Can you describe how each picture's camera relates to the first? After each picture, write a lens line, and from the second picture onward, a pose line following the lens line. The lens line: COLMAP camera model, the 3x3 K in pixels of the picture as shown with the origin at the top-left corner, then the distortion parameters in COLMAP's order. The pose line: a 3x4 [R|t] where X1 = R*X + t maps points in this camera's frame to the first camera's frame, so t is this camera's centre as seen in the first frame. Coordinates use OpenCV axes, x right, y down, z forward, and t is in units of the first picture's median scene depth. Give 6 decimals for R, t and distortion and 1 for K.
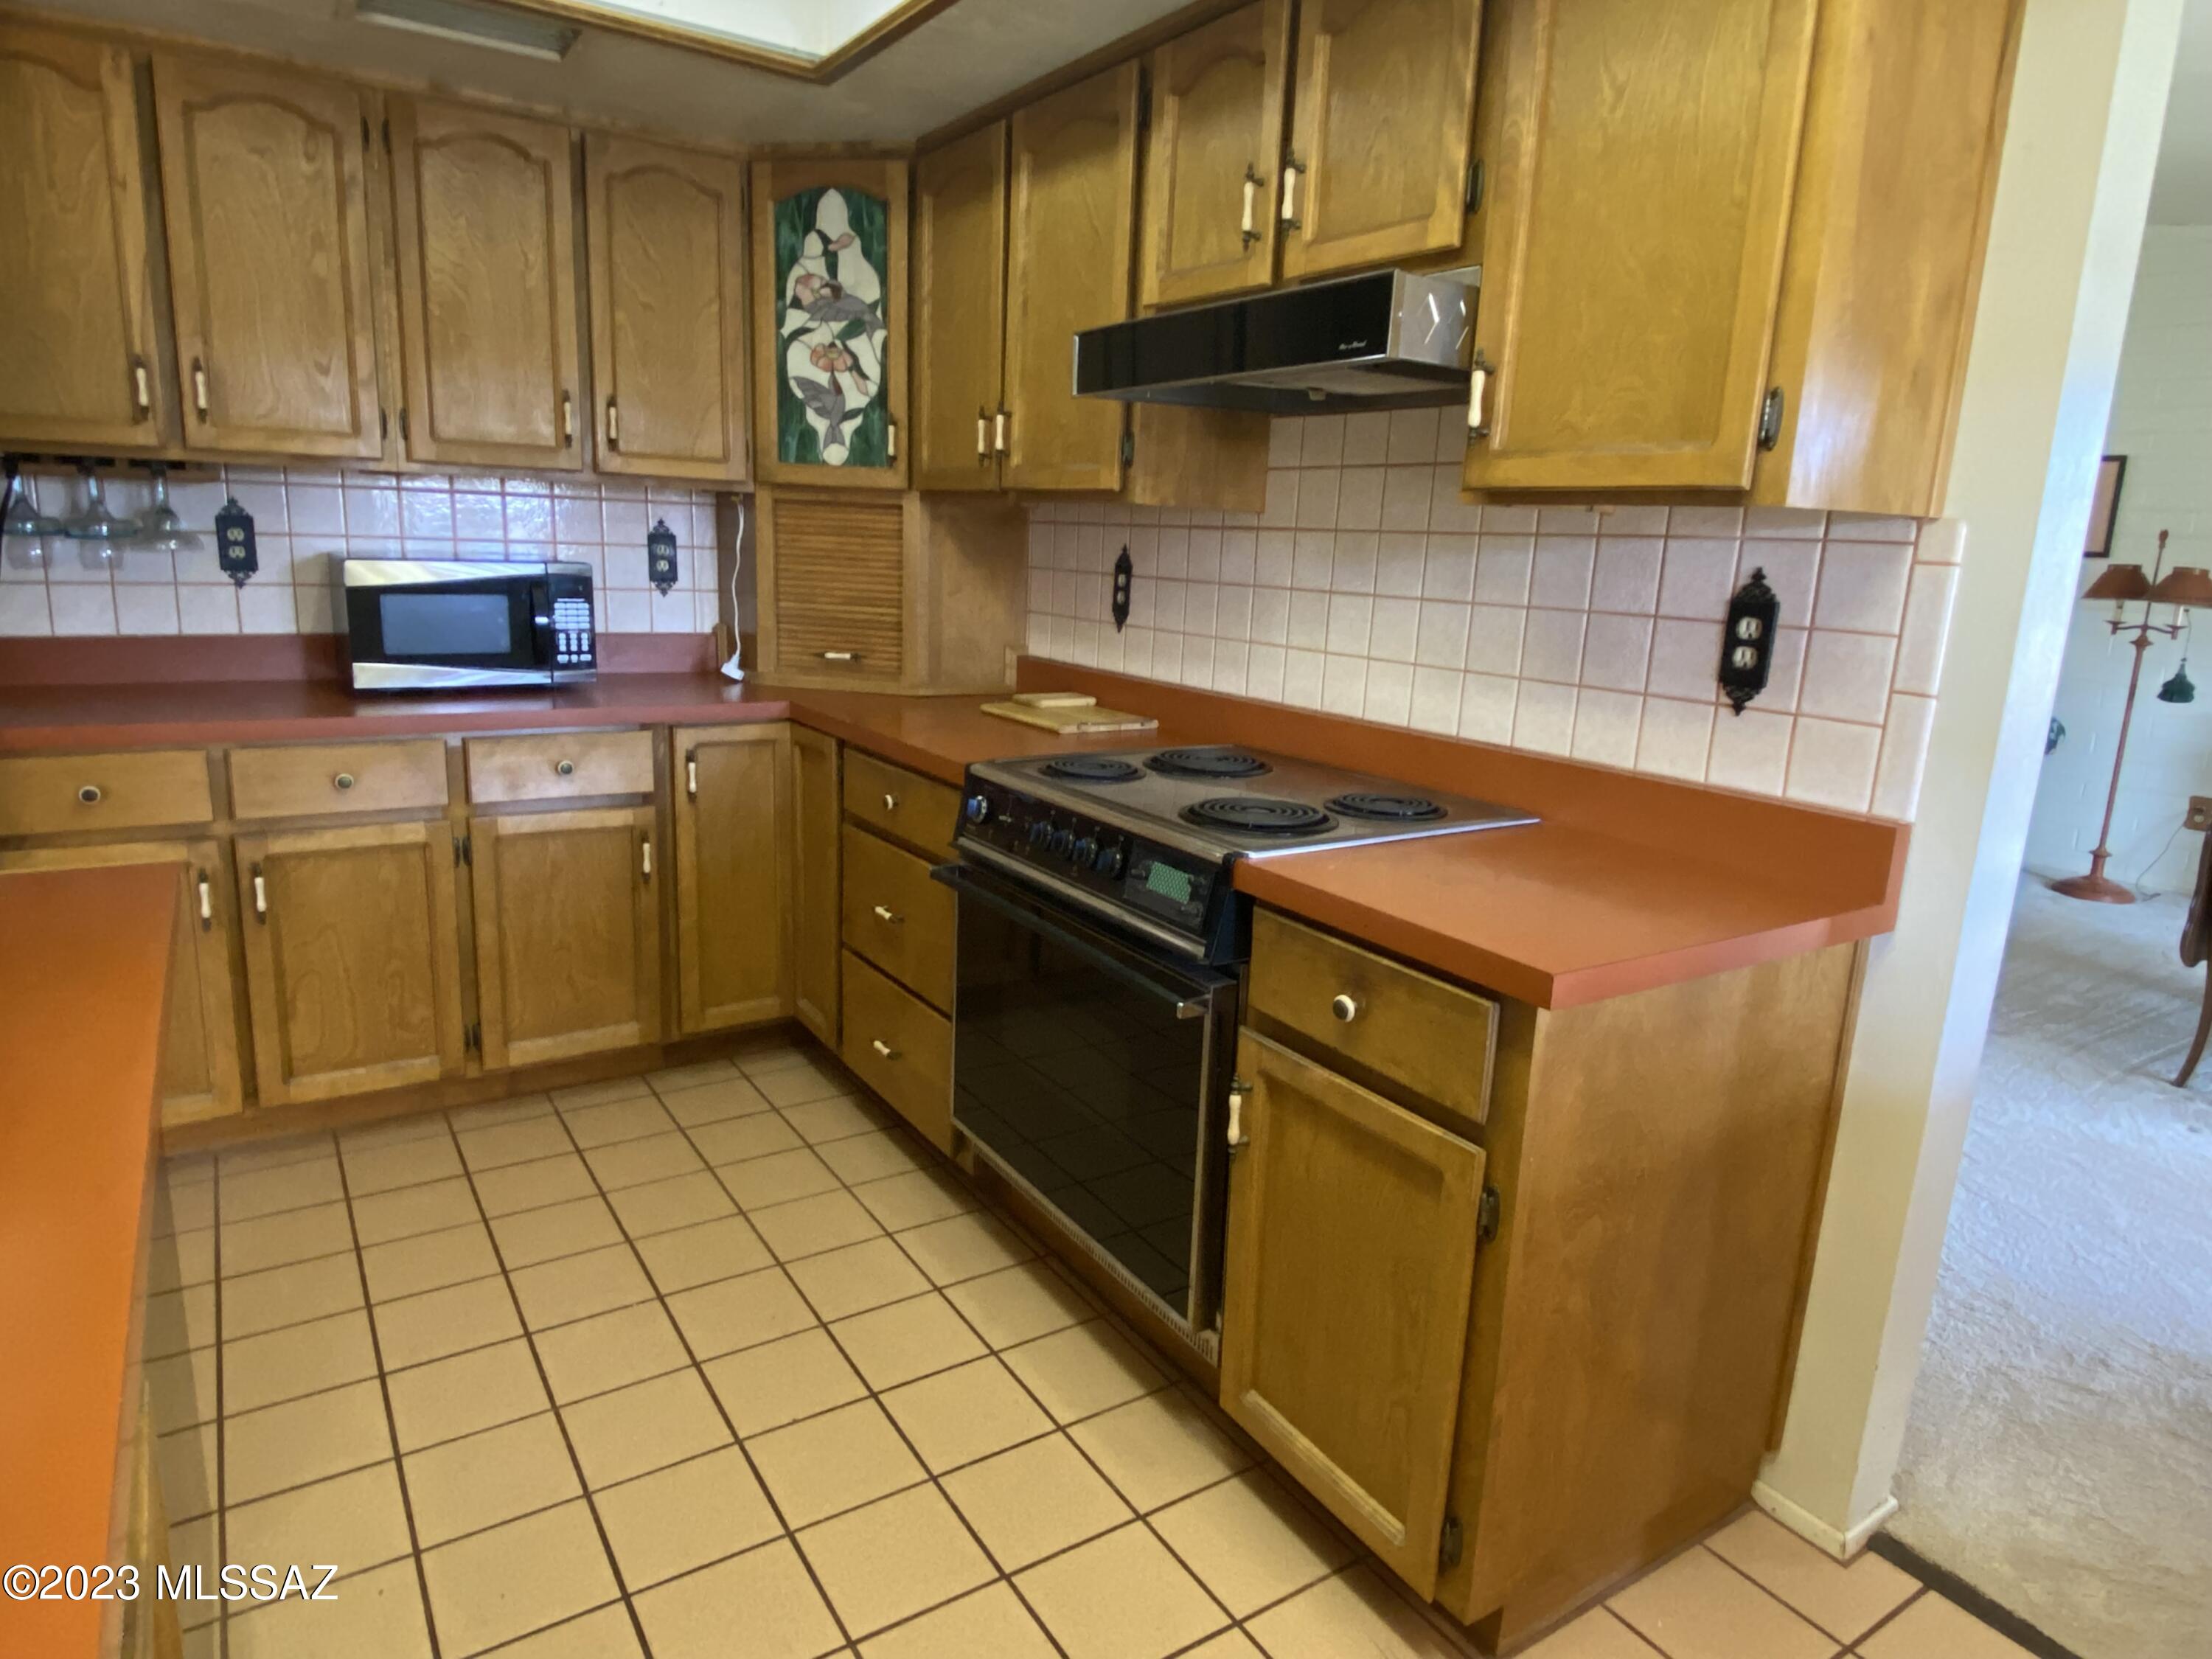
lens RADIAL K [[1333.8, 0, 1106.7], [0, 1333.8, 828.1], [0, 0, 1]] dist [0.020370, -0.005440]
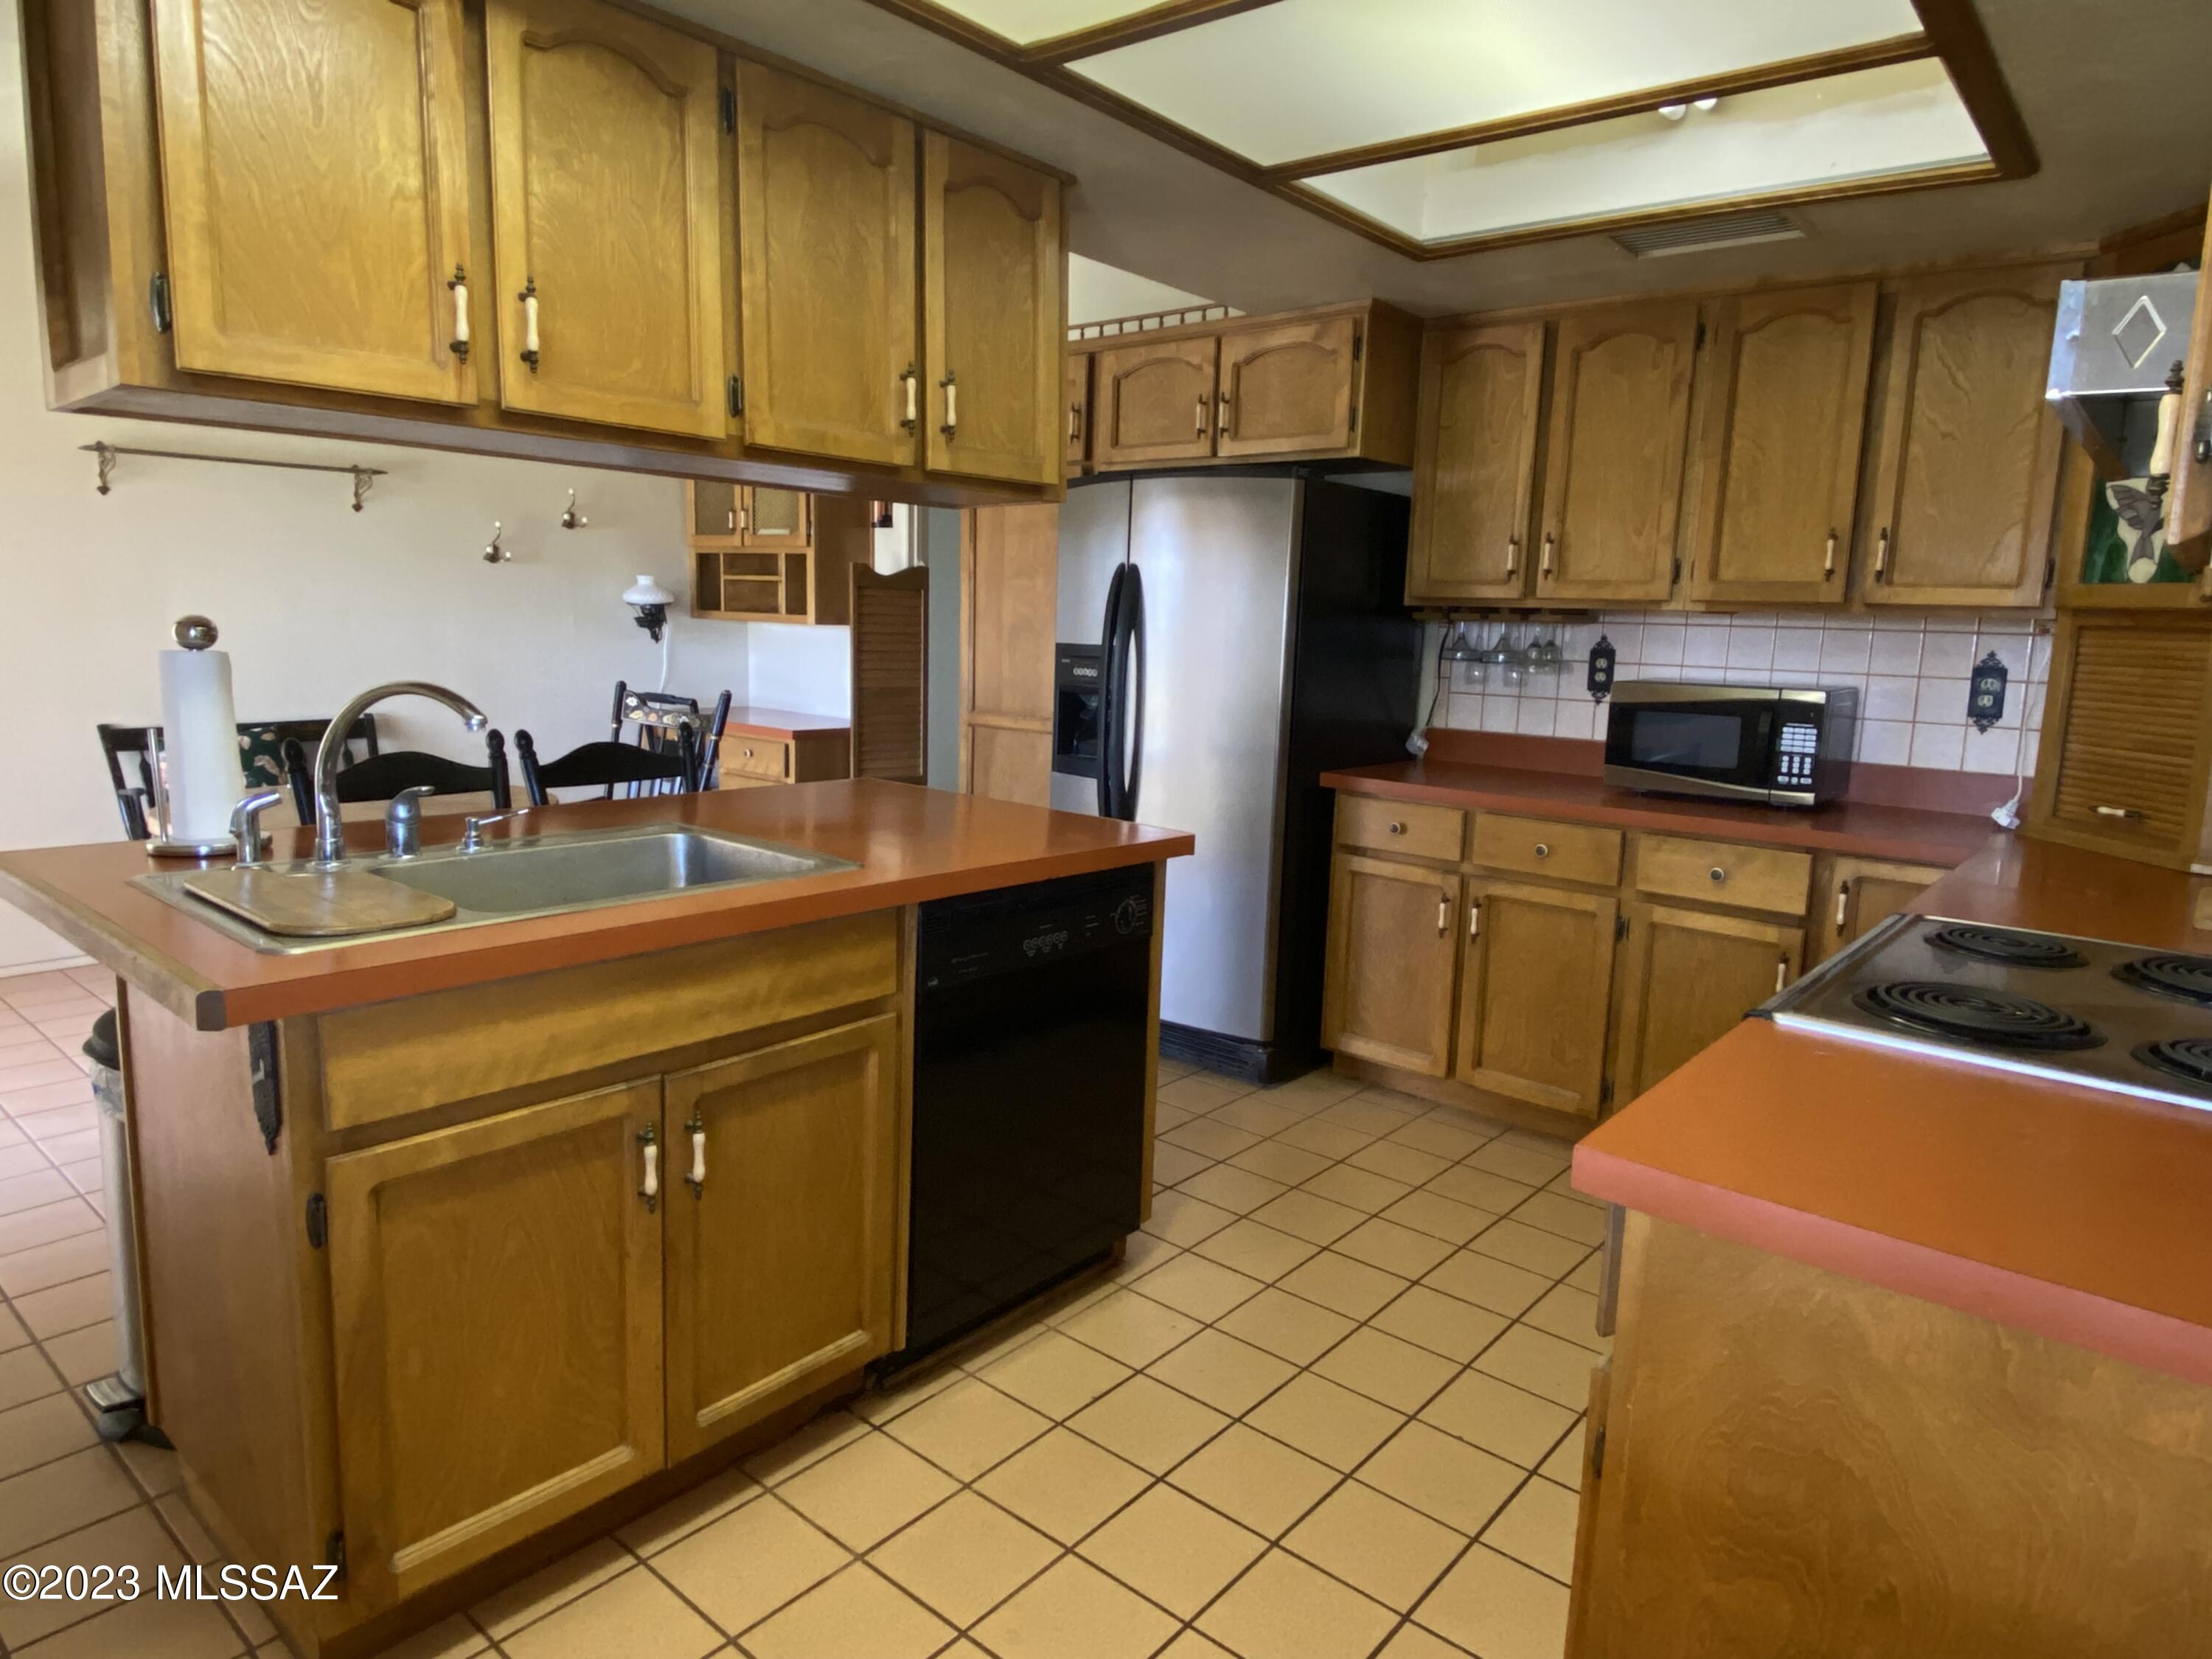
lens RADIAL K [[1333.8, 0, 1106.6], [0, 1333.8, 825.0], [0, 0, 1]] dist [0.020370, -0.005440]
pose [[0.288988, 0.119651, -0.949826, 0.467281], [-0.229213, 0.971949, 0.052700, -0.027094], [0.929488, 0.202483, 0.308307, 0.201179]]
